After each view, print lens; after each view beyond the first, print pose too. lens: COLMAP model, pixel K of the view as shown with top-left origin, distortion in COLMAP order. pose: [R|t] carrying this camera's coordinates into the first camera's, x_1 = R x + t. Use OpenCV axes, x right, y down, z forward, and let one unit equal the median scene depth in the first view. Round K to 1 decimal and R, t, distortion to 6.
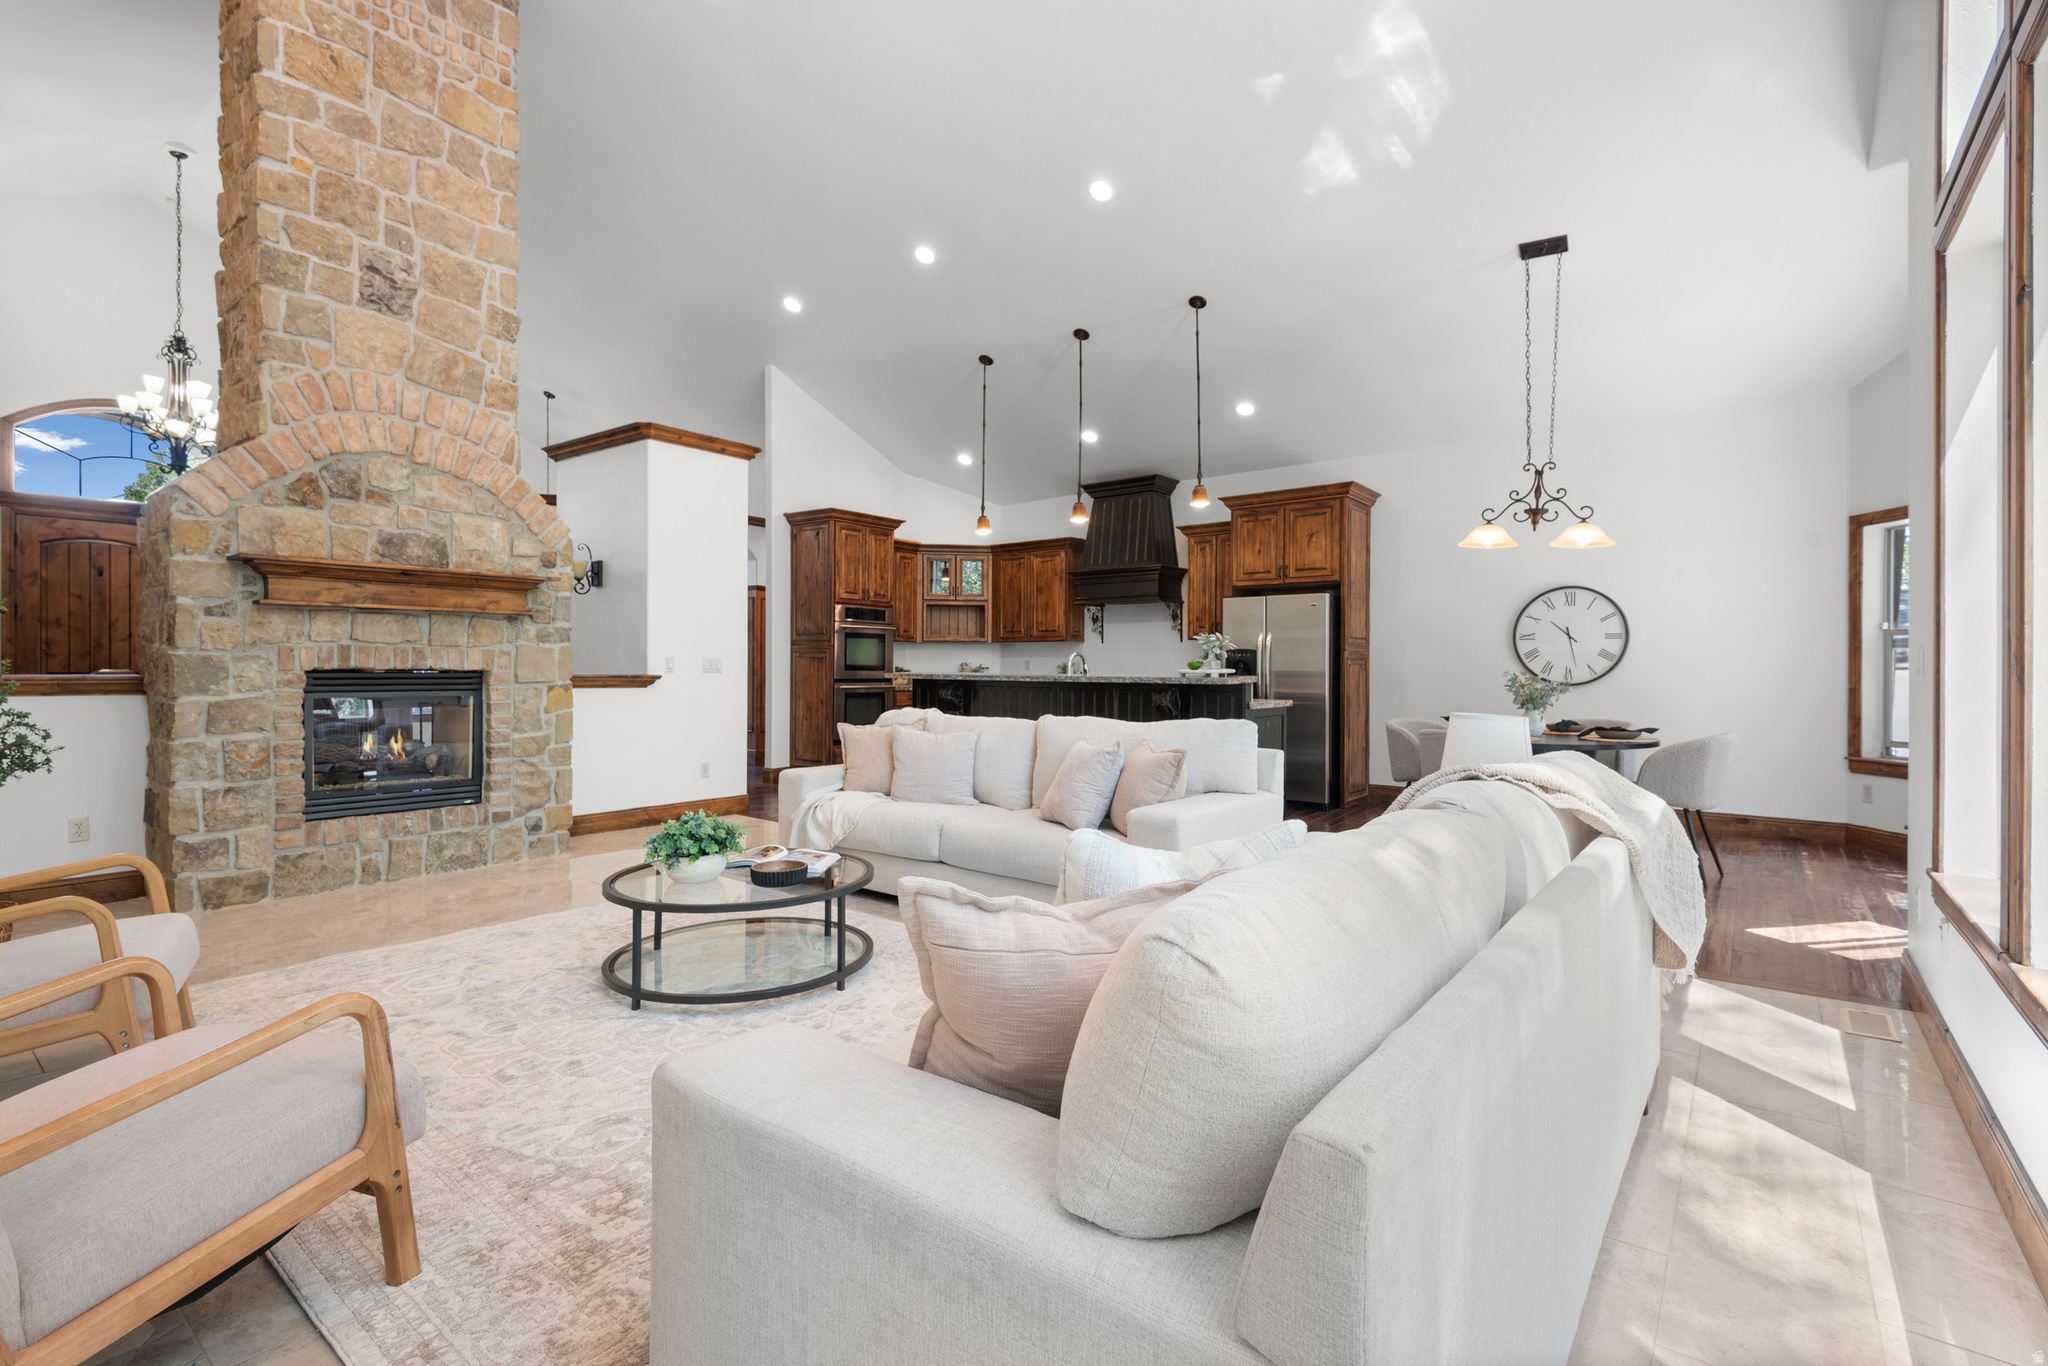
lens RADIAL K [[927.8, 0, 1023.3], [0, 927.8, 677.3], [0, 0, 1]] dist [0.043804, -0.031330]
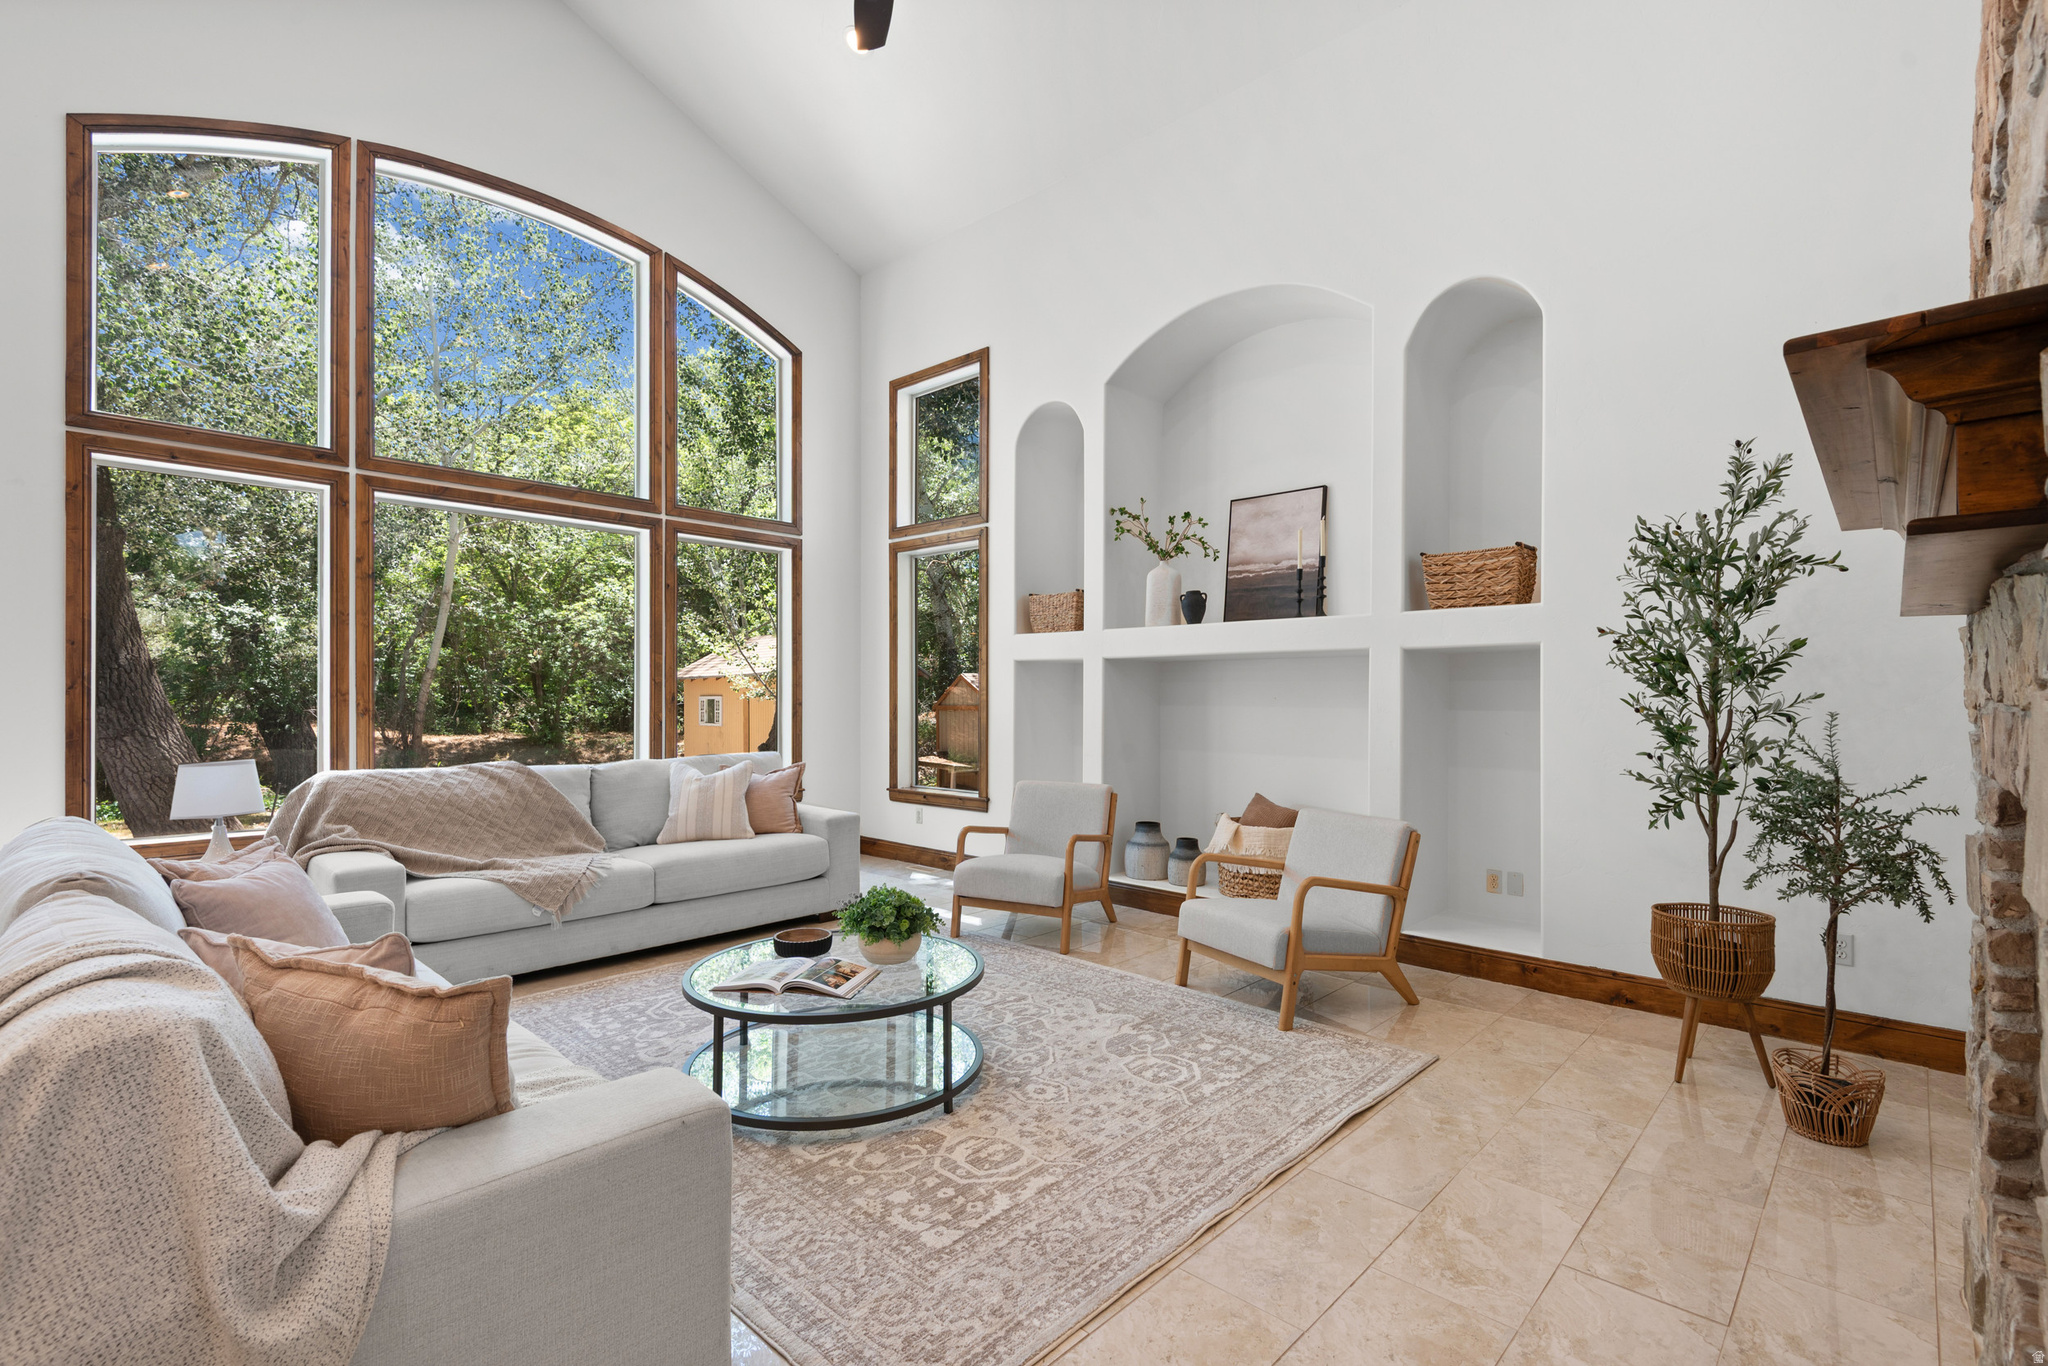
lens RADIAL K [[921.3, 0, 1022.4], [0, 921.3, 693.4], [0, 0, 1]] dist [0.034268, -0.023756]
pose [[-0.995404, -0.006977, 0.095511, -0.366421], [-0.006365, 0.999957, 0.006713, -0.036456], [-0.095554, 0.006074, -0.995406, 1.223051]]
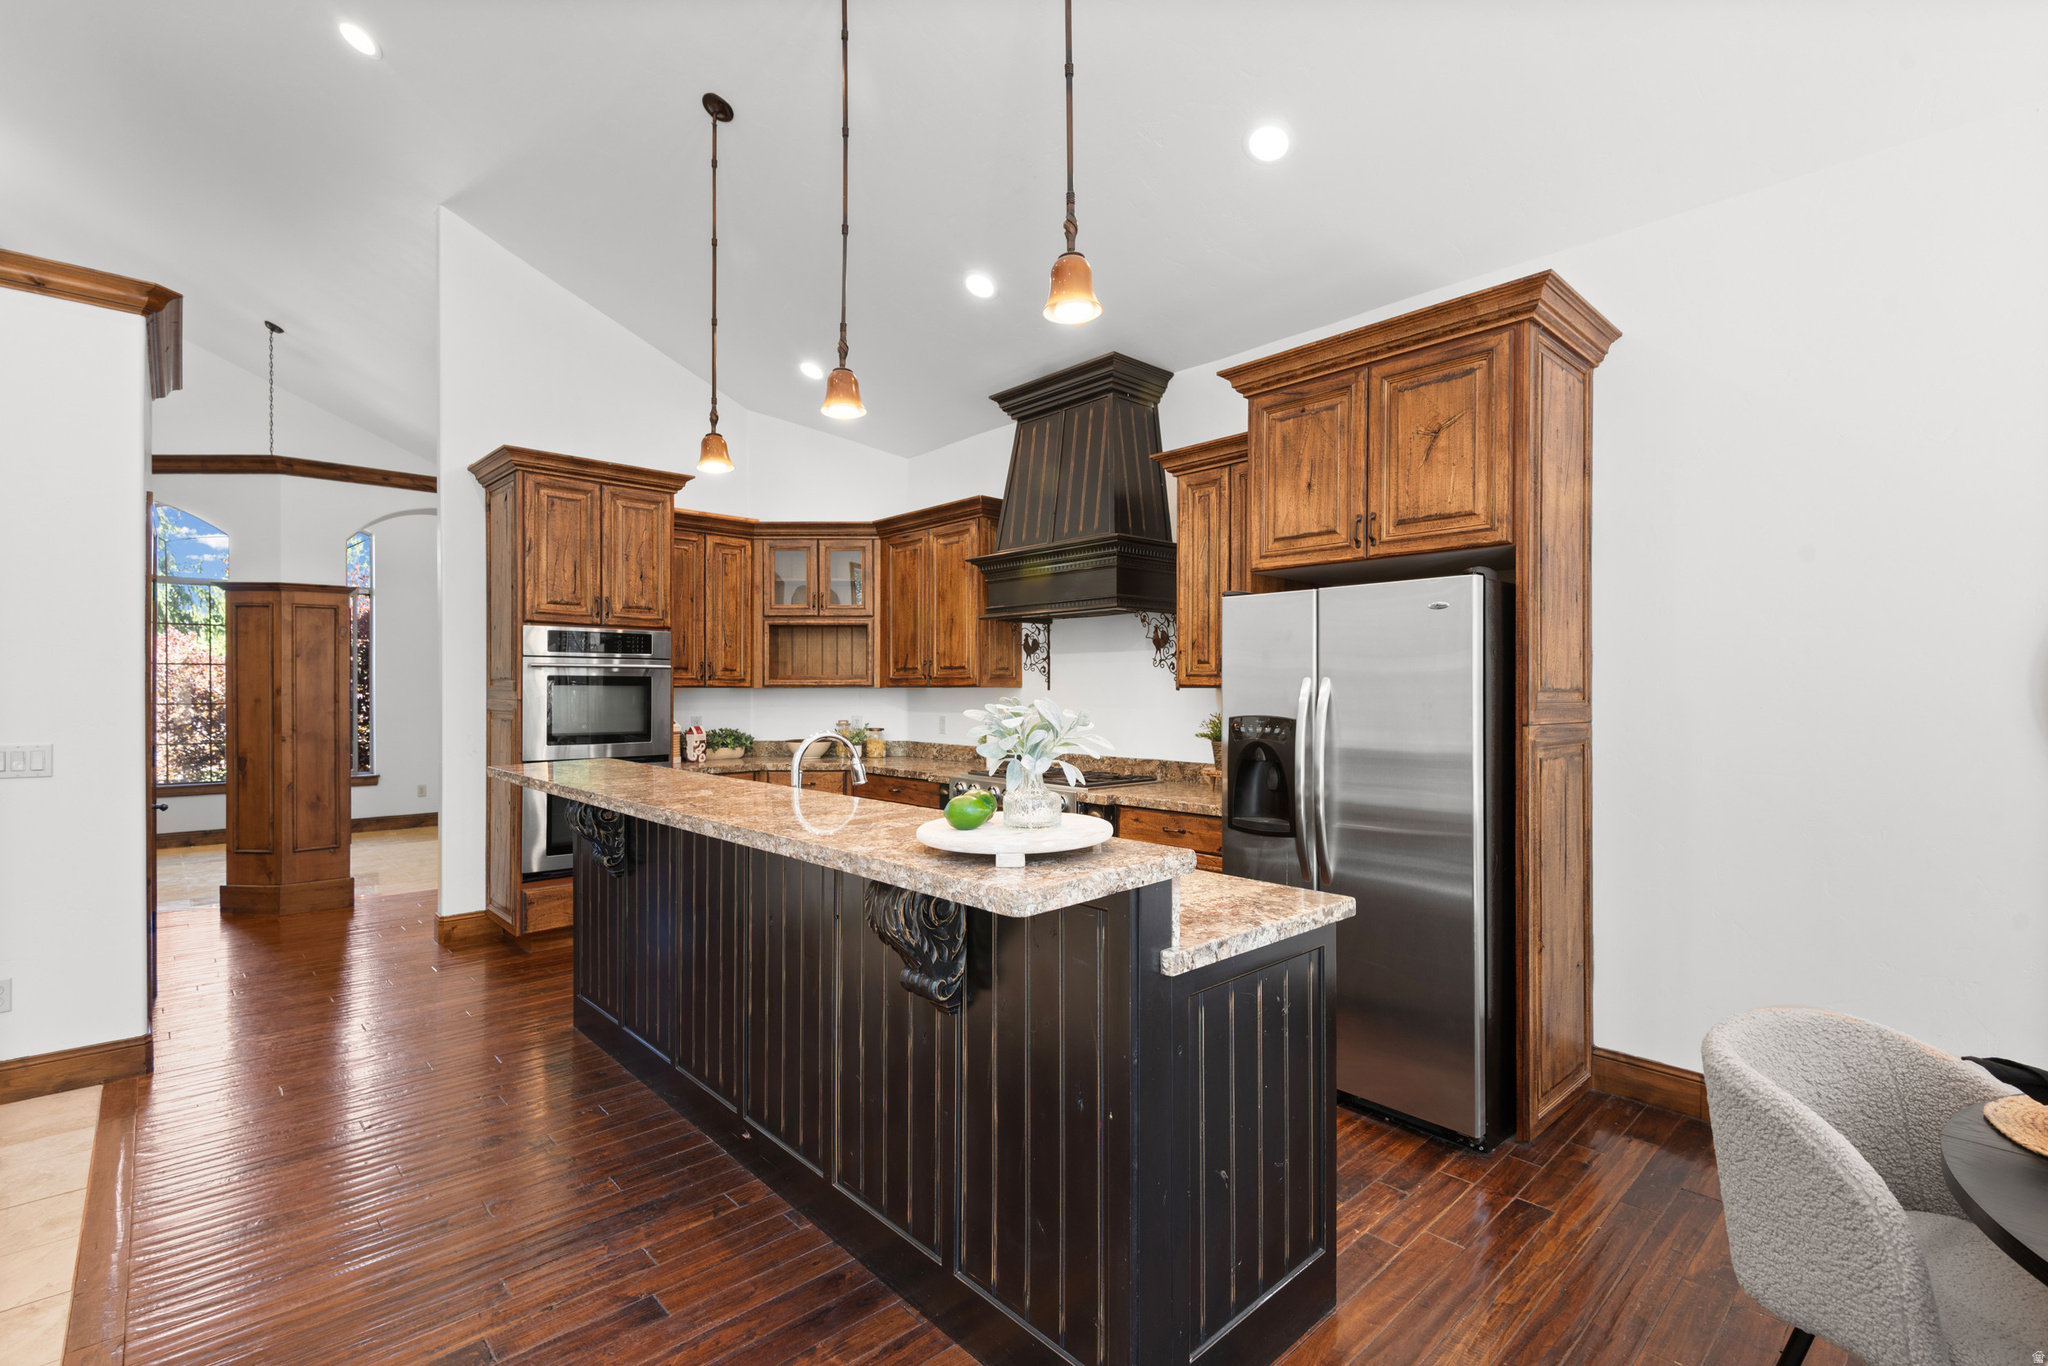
lens RADIAL K [[921.3, 0, 1022.4], [0, 921.3, 693.4], [0, 0, 1]] dist [0.034268, -0.023756]
pose [[0.986562, -0.002090, -0.163374, 0.290937], [0.000793, 0.999968, -0.008003, -0.055932], [0.163386, 0.007765, 0.986532, 0.847159]]
